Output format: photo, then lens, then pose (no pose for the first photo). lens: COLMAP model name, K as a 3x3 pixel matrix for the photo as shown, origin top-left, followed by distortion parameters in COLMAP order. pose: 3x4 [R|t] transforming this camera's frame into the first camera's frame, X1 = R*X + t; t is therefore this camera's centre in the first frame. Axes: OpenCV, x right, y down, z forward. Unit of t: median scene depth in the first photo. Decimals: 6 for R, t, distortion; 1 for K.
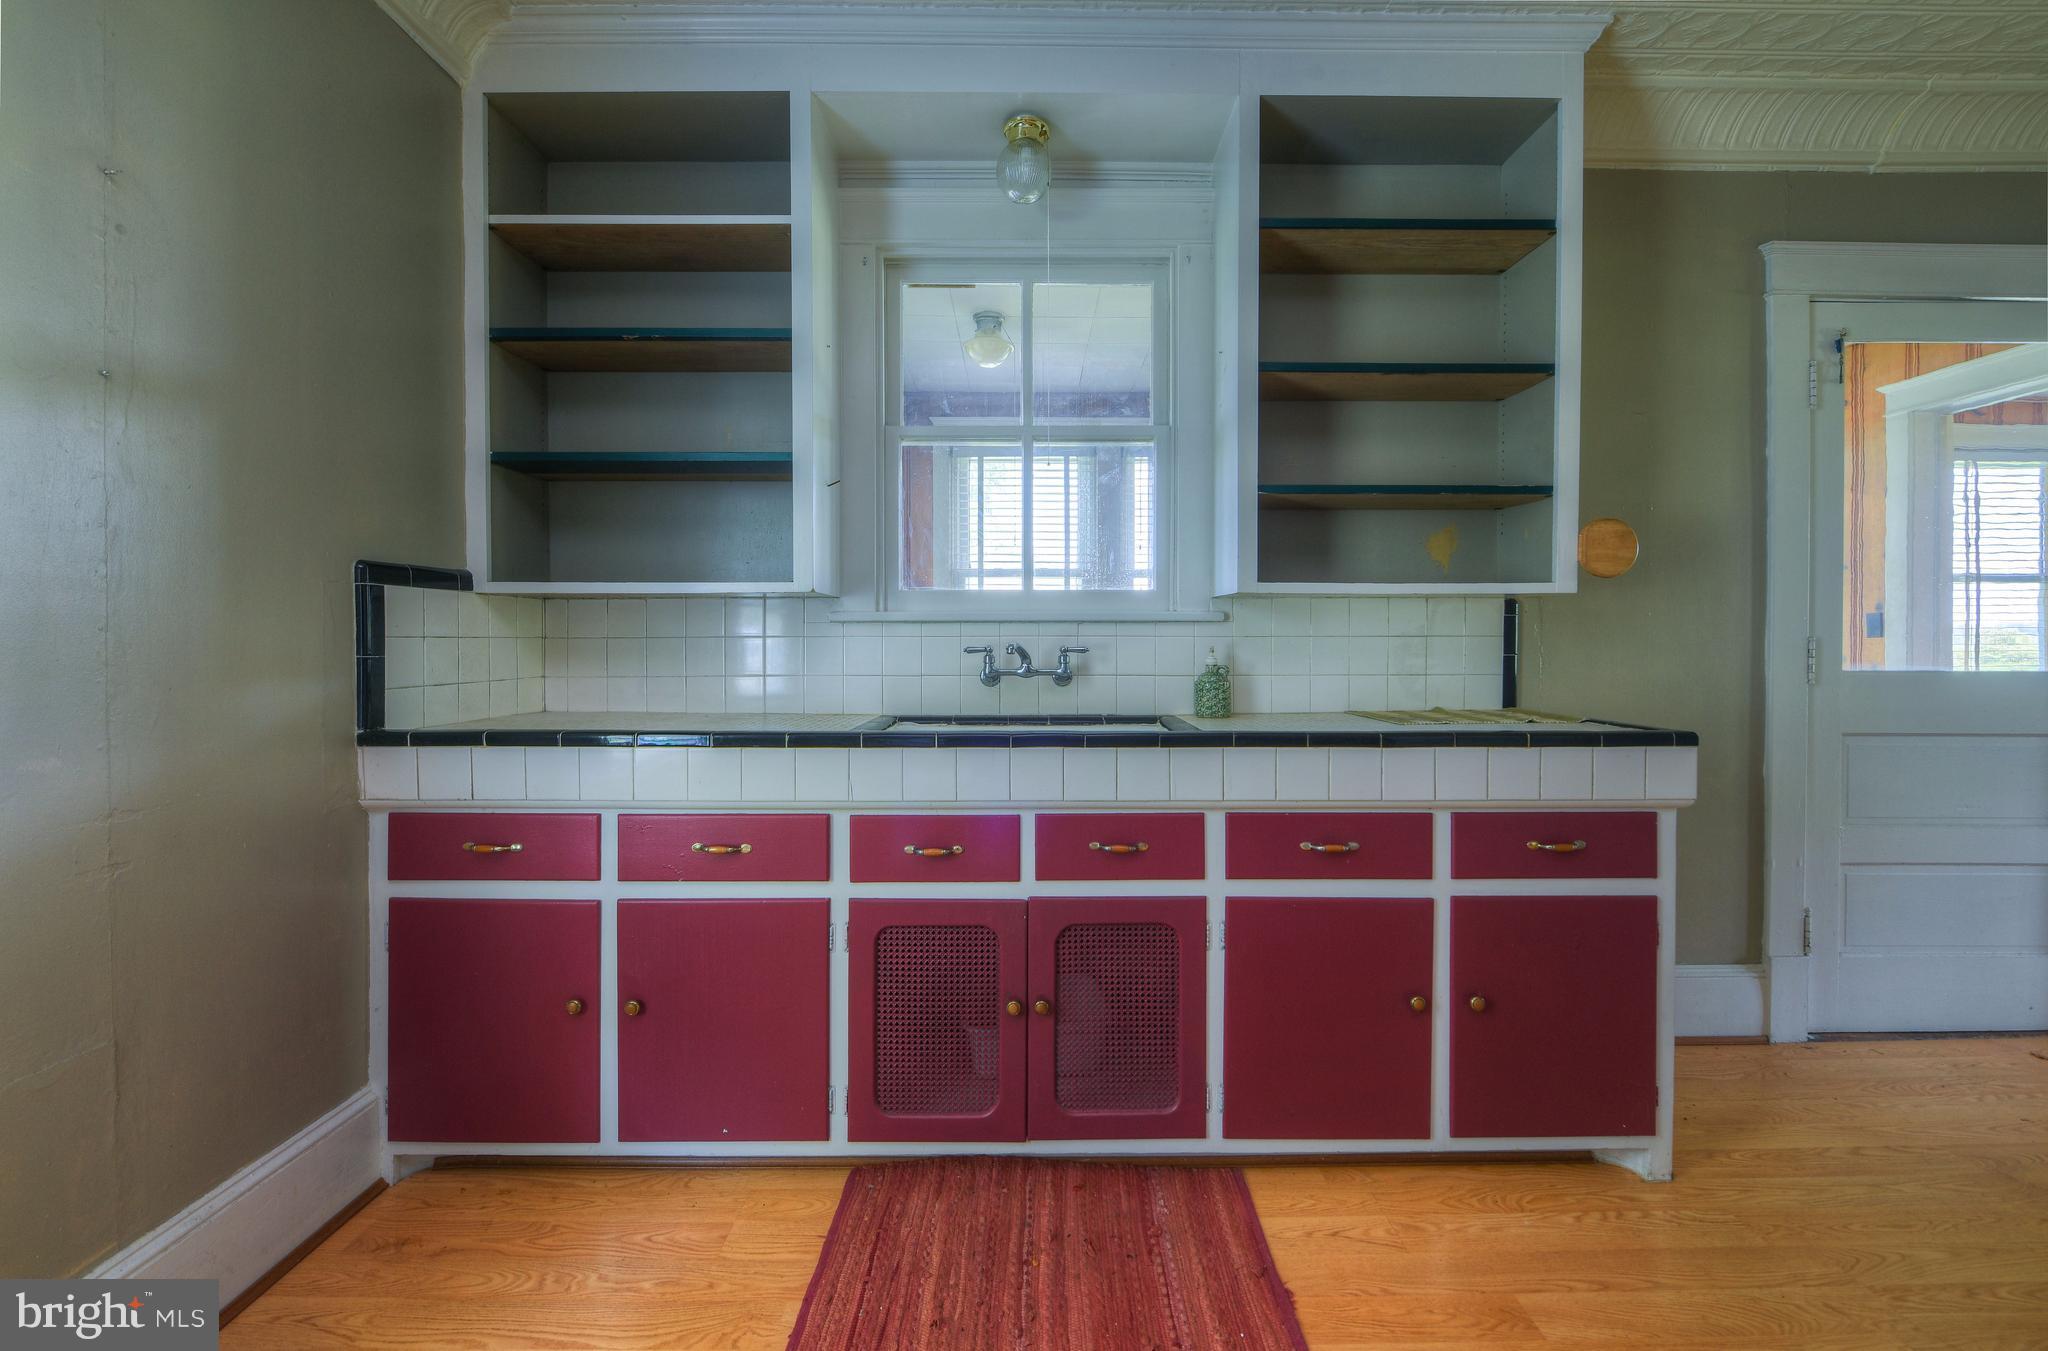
lens RADIAL K [[776.5, 0, 1031.2], [0, 776.5, 645.2], [0, 0, 1]] dist [-0.001450, -0.000238]
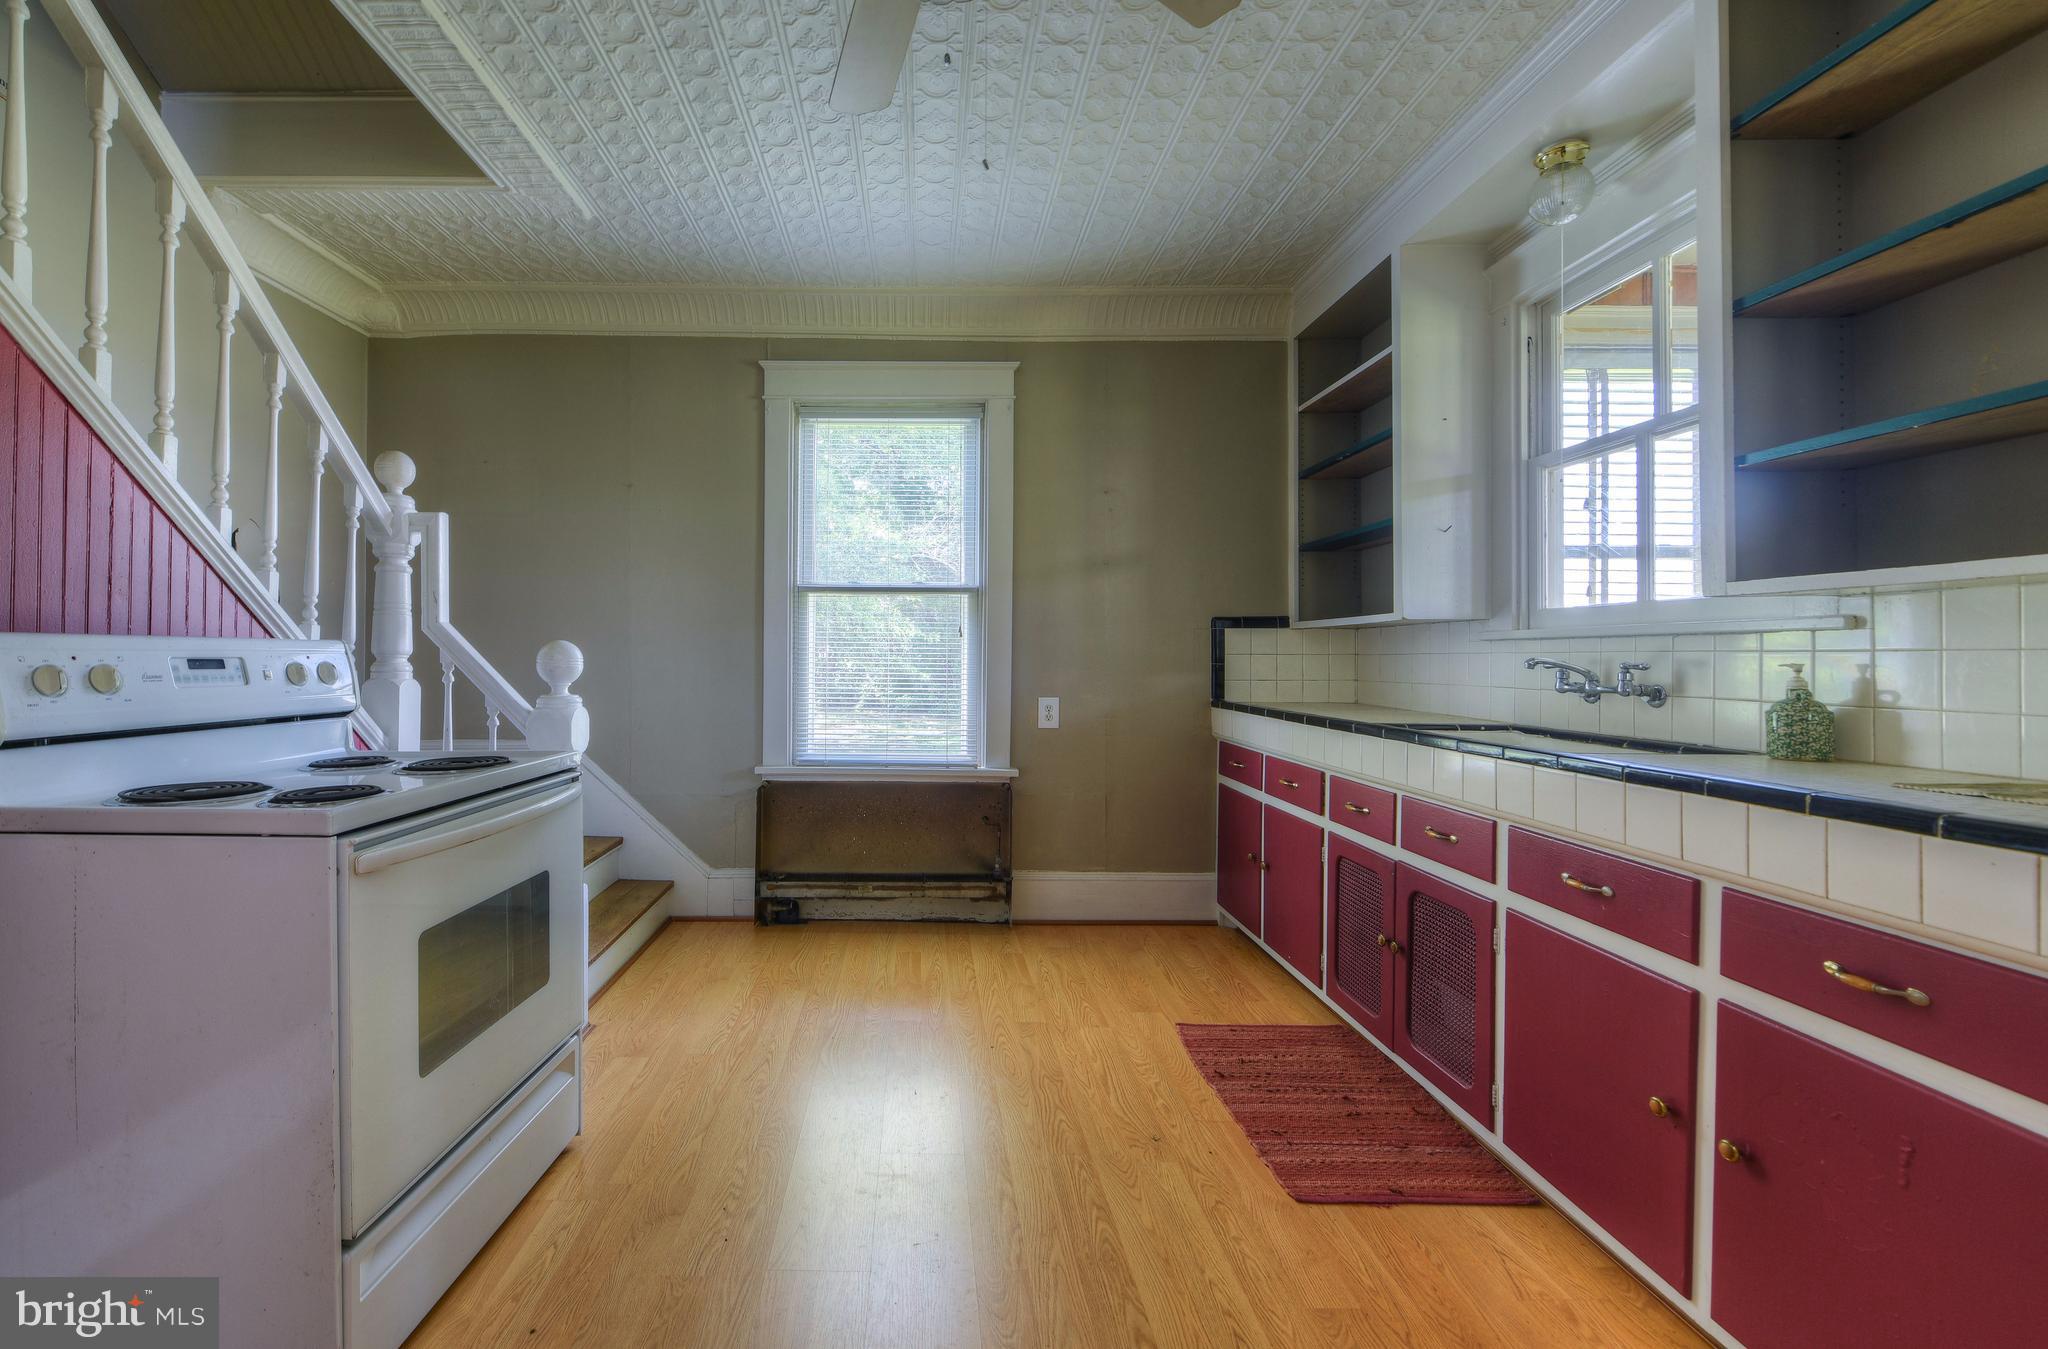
lens RADIAL K [[776.5, 0, 1031.2], [0, 776.5, 644.2], [0, 0, 1]] dist [-0.001450, -0.000238]
pose [[0.142094, -0.015203, -0.989736, 0.923951], [-0.006737, 0.999844, -0.016325, -0.000565], [0.989830, 0.008987, 0.141970, 0.183262]]
